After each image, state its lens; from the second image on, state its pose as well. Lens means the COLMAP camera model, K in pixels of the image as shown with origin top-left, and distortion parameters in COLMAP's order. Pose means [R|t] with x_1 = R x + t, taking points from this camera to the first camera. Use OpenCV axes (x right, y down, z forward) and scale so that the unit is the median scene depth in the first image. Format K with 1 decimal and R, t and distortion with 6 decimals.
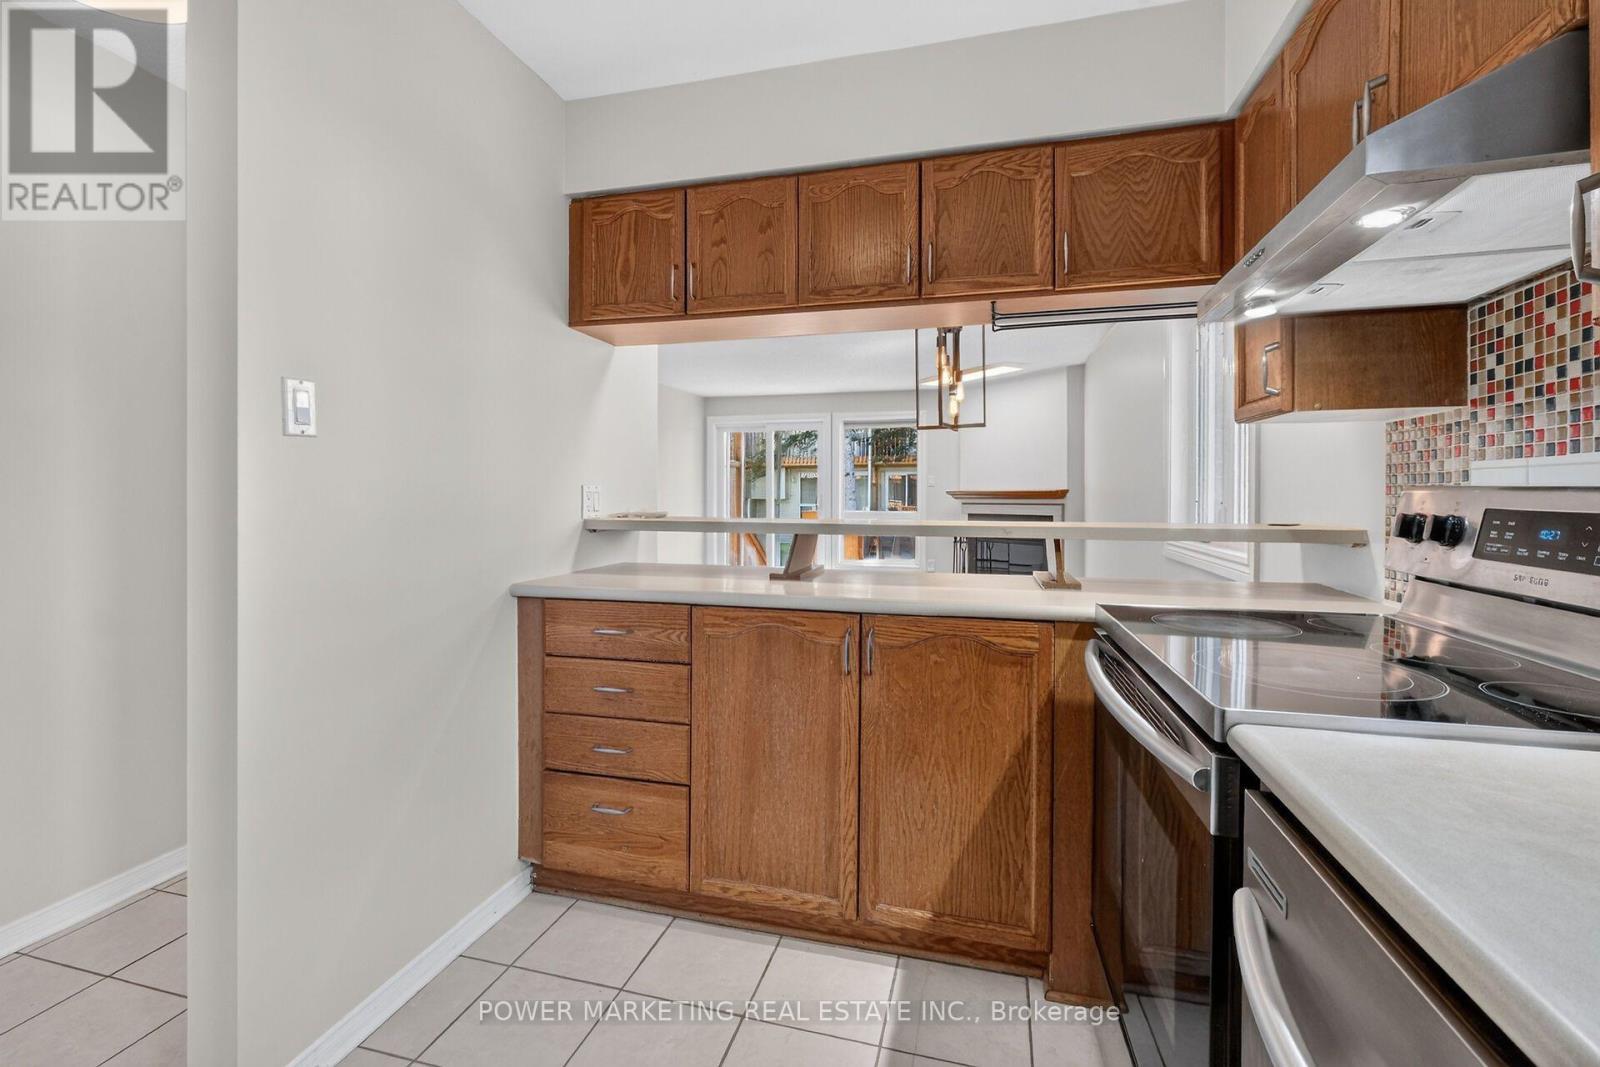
lens RADIAL K [[706.5, 0, 790.7], [0, 706.5, 493.7], [0, 0, 1]] dist [-0.001831, -0.001156]
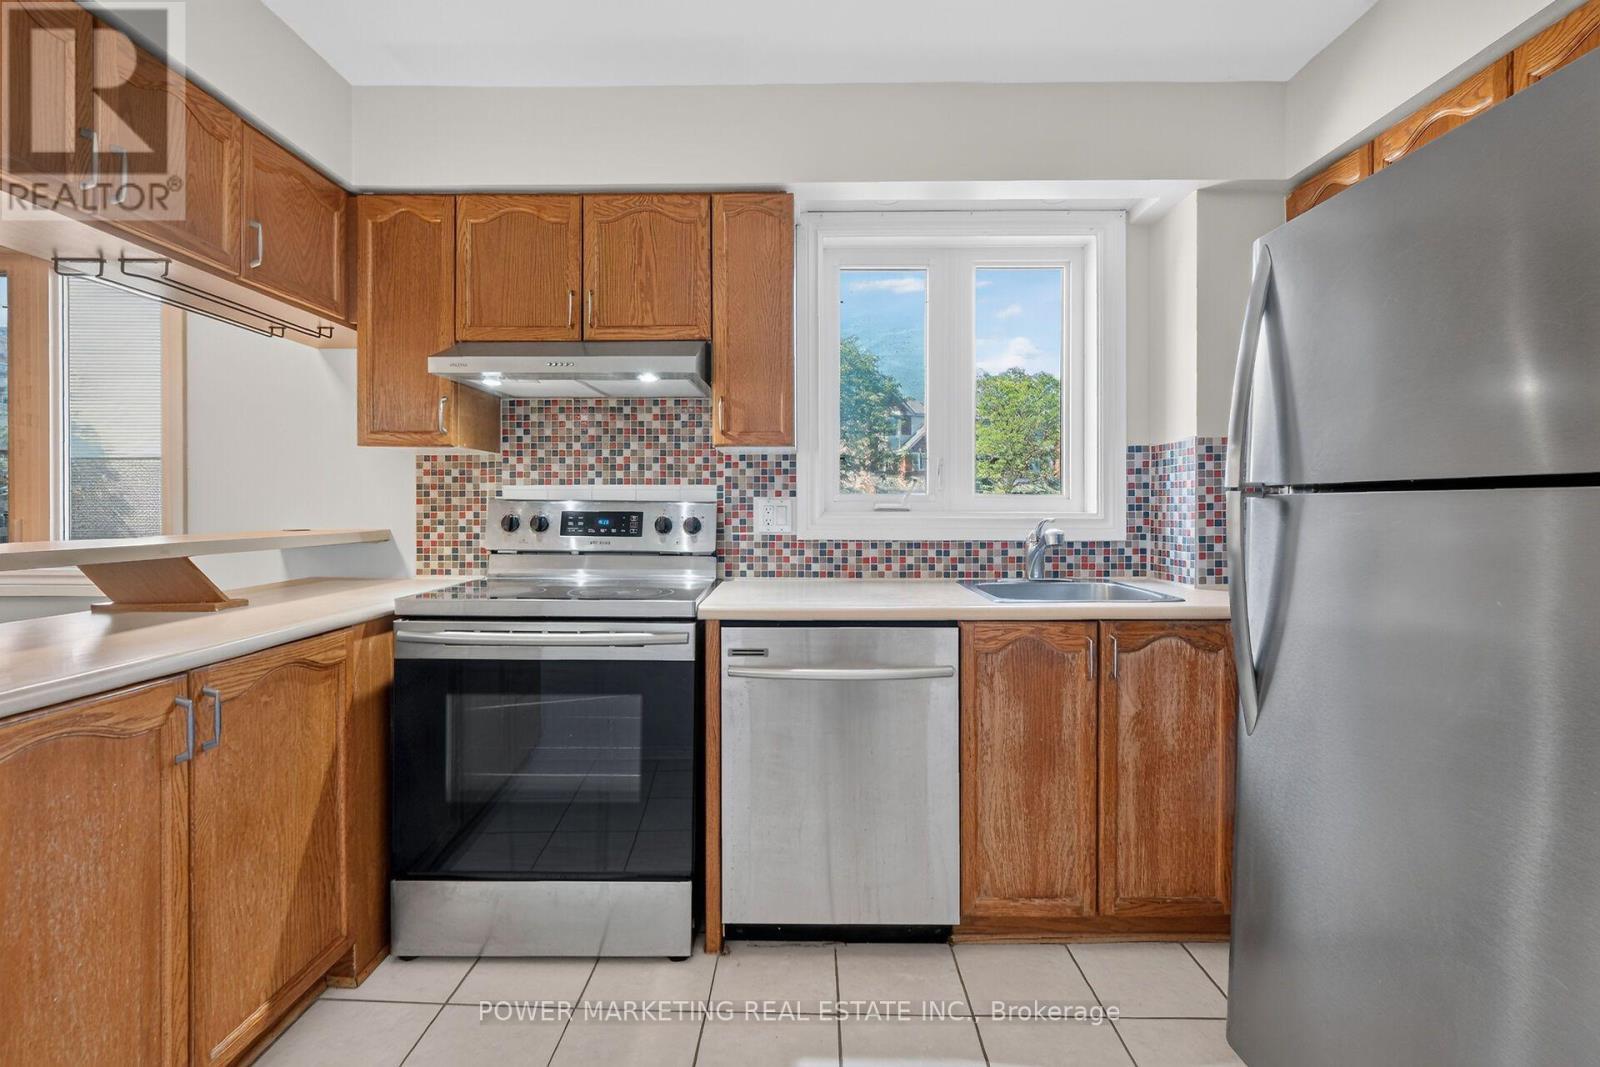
lens RADIAL K [[706.5, 0, 791.1], [0, 706.5, 509.1], [0, 0, 1]] dist [-0.001831, -0.001156]
pose [[-0.253212, -0.007193, 0.967384, -0.787991], [-0.001343, 0.999974, 0.007084, 0.000412], [-0.967410, 0.000494, -0.253215, 0.627077]]
